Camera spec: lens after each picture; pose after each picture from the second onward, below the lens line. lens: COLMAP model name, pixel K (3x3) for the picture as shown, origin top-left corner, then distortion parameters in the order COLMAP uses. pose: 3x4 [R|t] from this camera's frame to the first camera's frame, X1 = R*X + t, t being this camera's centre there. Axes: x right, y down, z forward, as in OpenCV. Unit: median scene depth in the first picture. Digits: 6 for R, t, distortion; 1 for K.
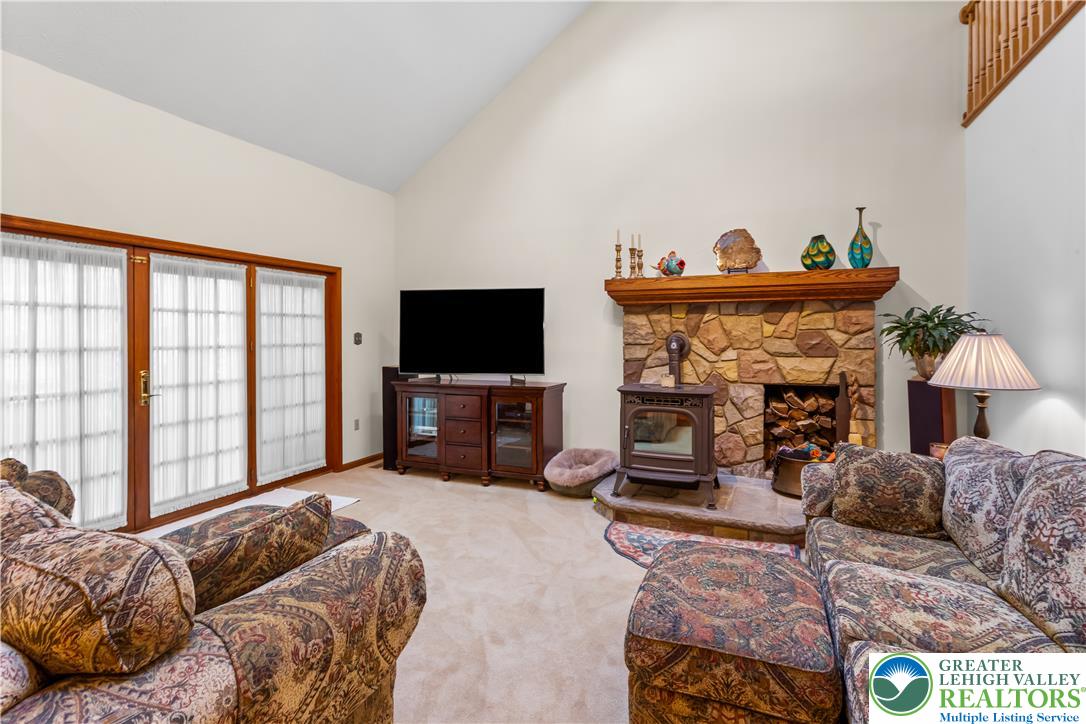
lens RADIAL K [[532.3, 0, 540.7], [0, 532.3, 334.9], [0, 0, 1]] dist [0.002957, 0.000755]
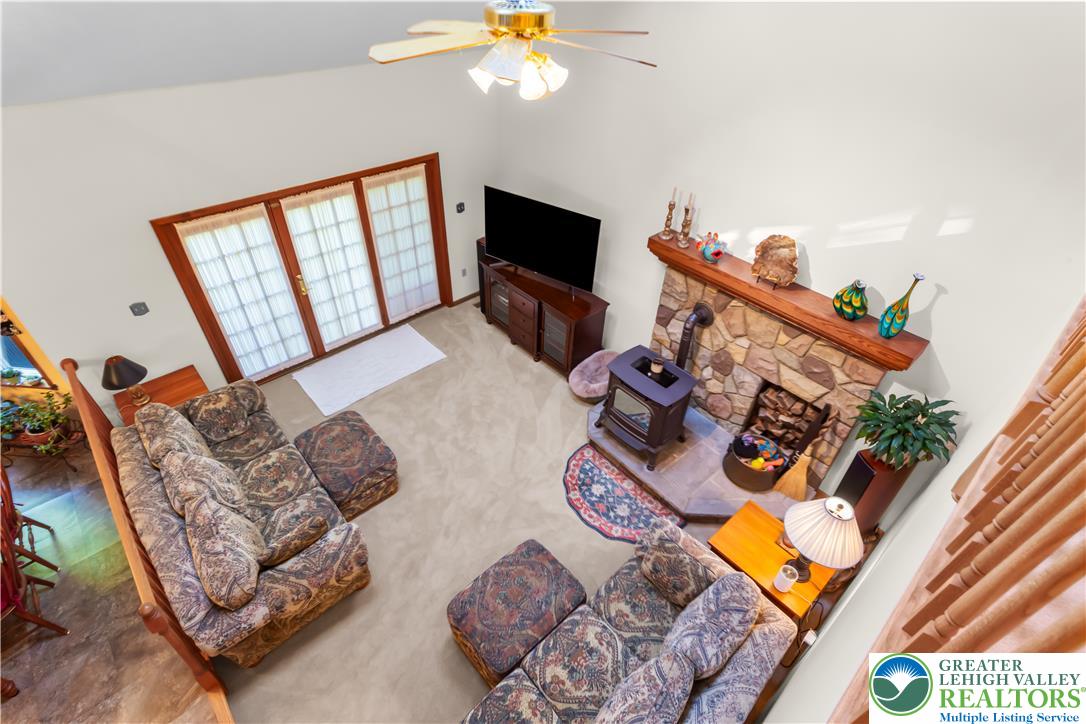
lens RADIAL K [[523.4, 0, 537.0], [0, 523.4, 363.0], [0, 0, 1]] dist [0.002860, 0.000472]
pose [[0.905497, 0.292776, -0.307177, 0.324349], [-0.029214, 0.765163, 0.643174, -0.592994], [0.423346, -0.573418, 0.701406, 0.090541]]
